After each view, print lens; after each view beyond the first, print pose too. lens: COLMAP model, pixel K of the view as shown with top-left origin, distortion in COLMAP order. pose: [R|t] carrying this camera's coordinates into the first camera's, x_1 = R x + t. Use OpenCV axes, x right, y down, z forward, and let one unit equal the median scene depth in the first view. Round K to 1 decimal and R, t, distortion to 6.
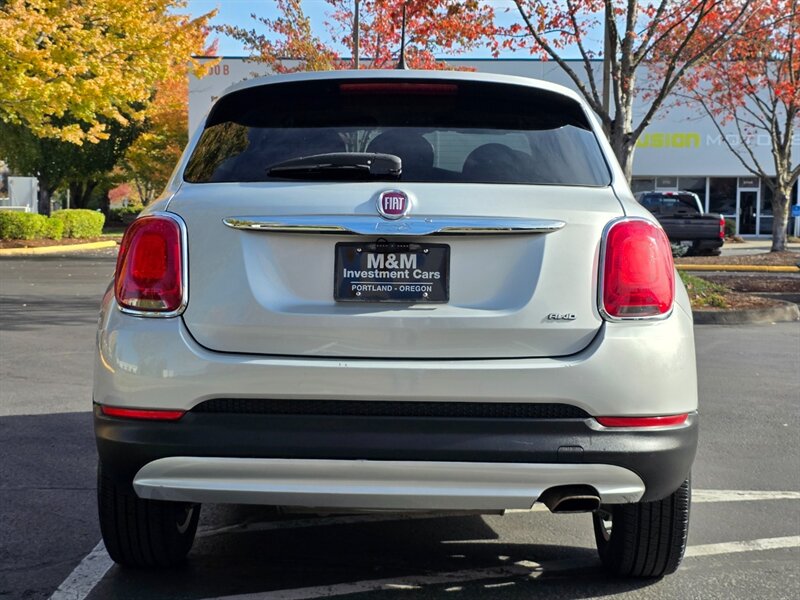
lens RADIAL K [[1352.3, 0, 399.9], [0, 1352.3, 293.5], [0, 0, 1]] dist [0.082266, 0.000000]
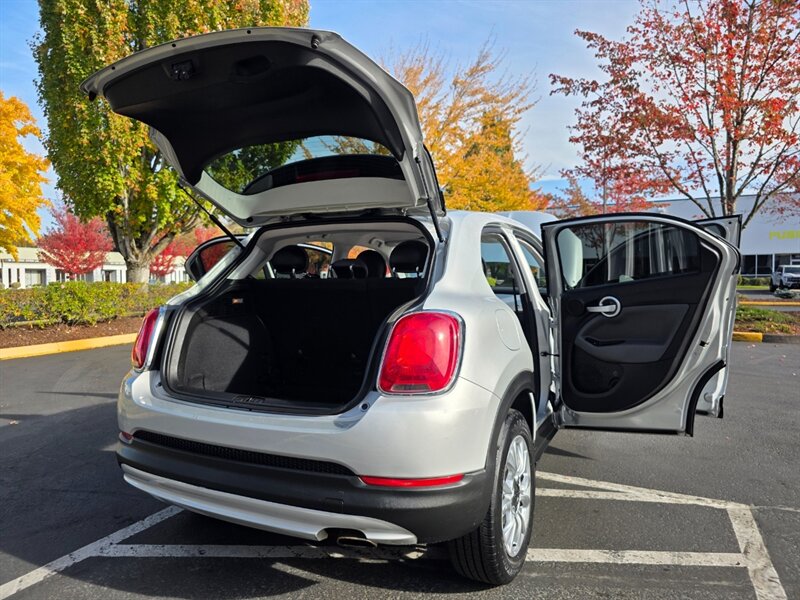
lens RADIAL K [[557.8, 0, 393.5], [0, 557.8, 295.1], [0, 0, 1]] dist [0.034226, -0.017172]
pose [[0.897788, -0.002614, -0.440419, 0.387441], [-0.008568, 0.999689, -0.023400, -0.060222], [0.440344, 0.024781, 0.897487, 0.540996]]
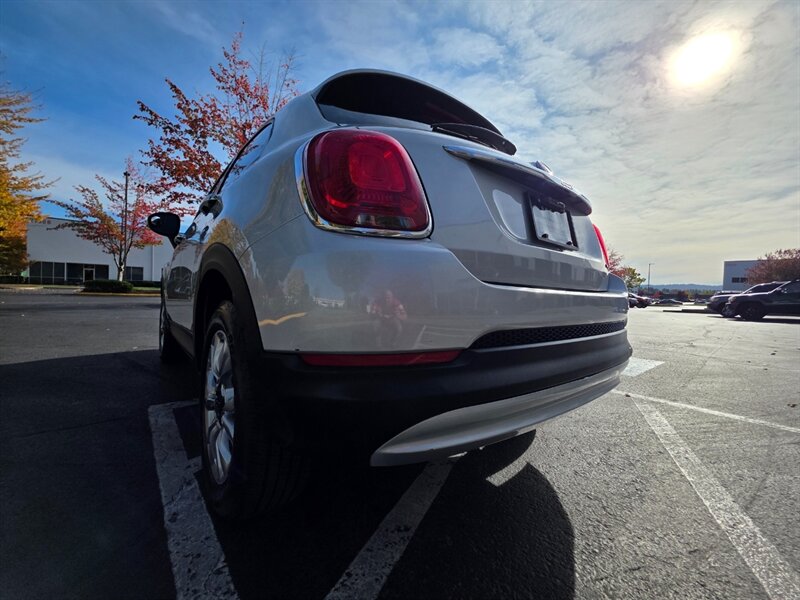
lens RADIAL K [[323.0, 0, 406.5], [0, 323.0, 299.0], [0, 0, 1]] dist [0.006159, -0.000235]
pose [[0.746935, 0.002324, 0.664893, -0.306613], [0.016338, 0.999628, -0.021848, 0.059109], [-0.664696, 0.027182, 0.746619, 0.861000]]
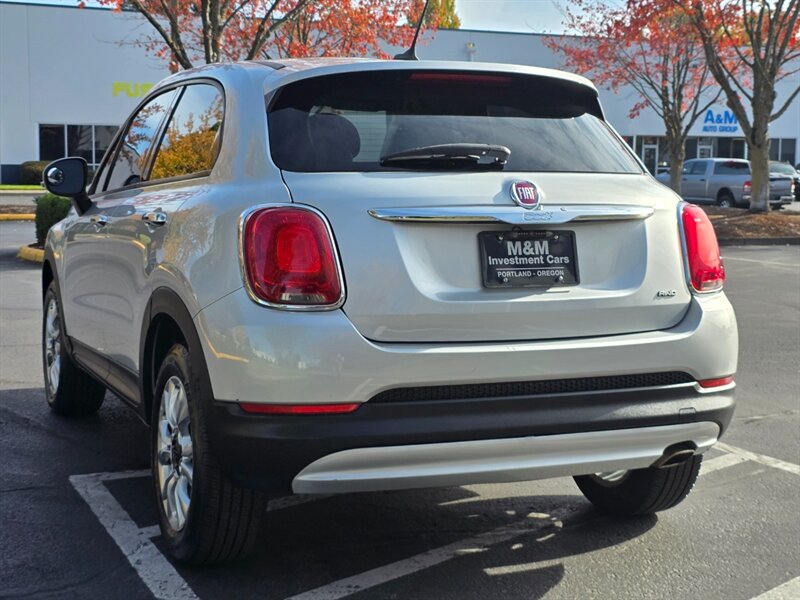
lens RADIAL K [[1319.3, 0, 425.7], [0, 1319.3, 276.6], [0, 0, 1]] dist [0.089746, 0.000000]
pose [[0.902929, -0.037381, 0.428160, -0.521641], [0.024389, 0.999062, 0.035790, -0.040325], [-0.429096, -0.021873, 0.902994, 0.095099]]
